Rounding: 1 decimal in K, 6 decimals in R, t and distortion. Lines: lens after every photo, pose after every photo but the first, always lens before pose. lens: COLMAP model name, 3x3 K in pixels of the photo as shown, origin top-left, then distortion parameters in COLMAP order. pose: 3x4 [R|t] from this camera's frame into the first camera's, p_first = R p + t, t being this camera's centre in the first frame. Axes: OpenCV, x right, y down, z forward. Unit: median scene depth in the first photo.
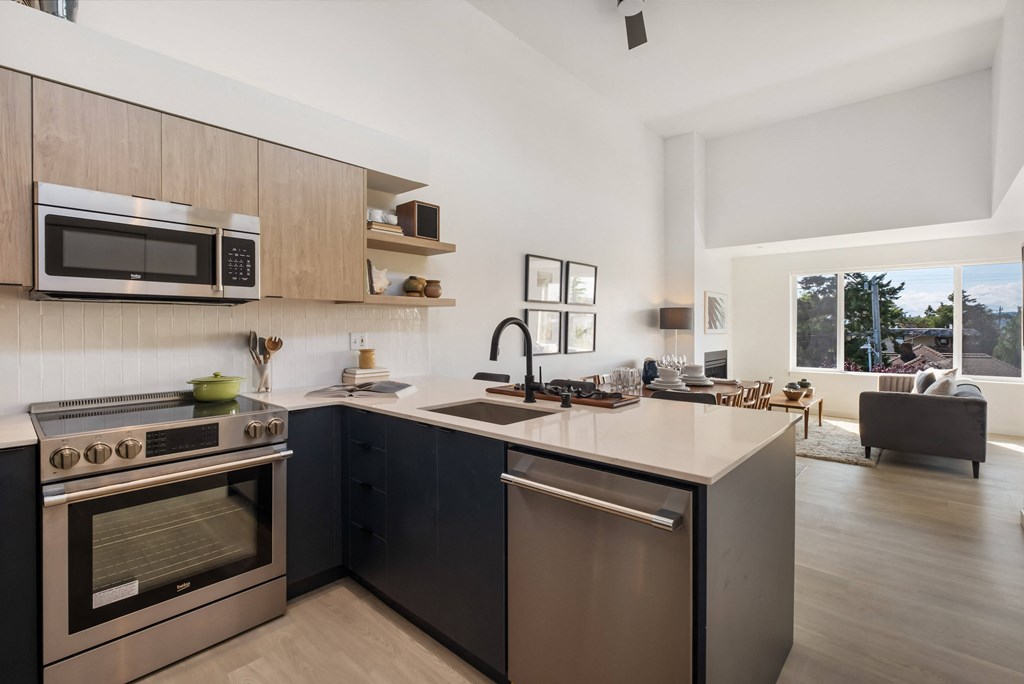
lens RADIAL K [[463.2, 0, 508.9], [0, 463.2, 331.9], [0, 0, 1]] dist [-0.000269, -0.000181]
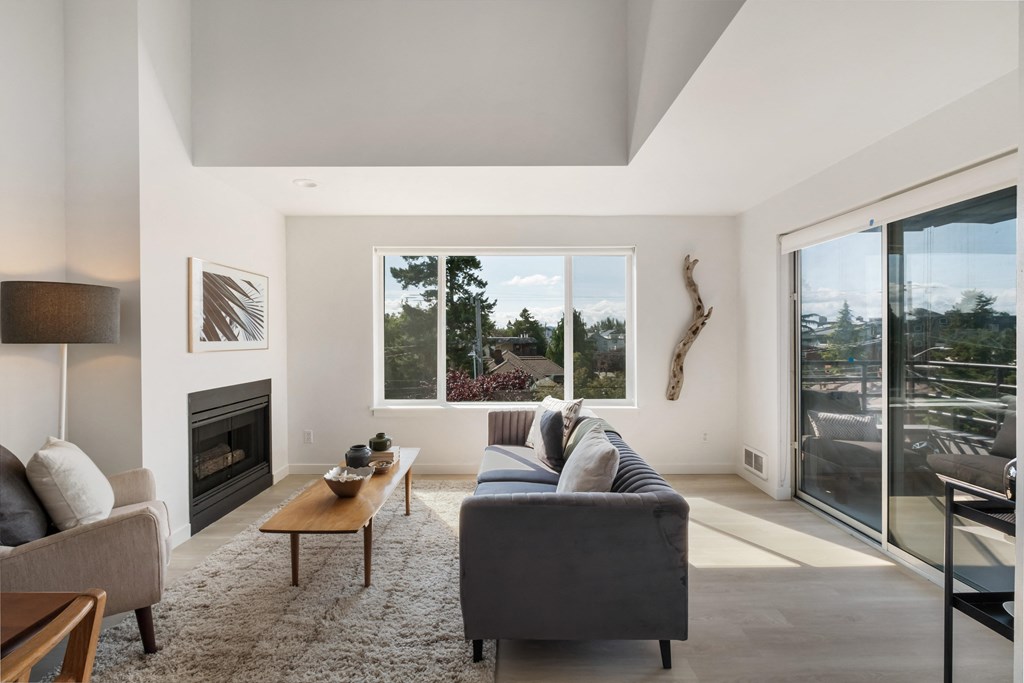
lens RADIAL K [[449.5, 0, 510.9], [0, 449.5, 336.7], [0, 0, 1]] dist [0.000554, -0.000148]
pose [[0.735906, -0.001595, 0.677082, 0.089475], [0.008650, 0.999938, -0.007045, -0.001227], [-0.677029, 0.011041, 0.735874, 0.115951]]
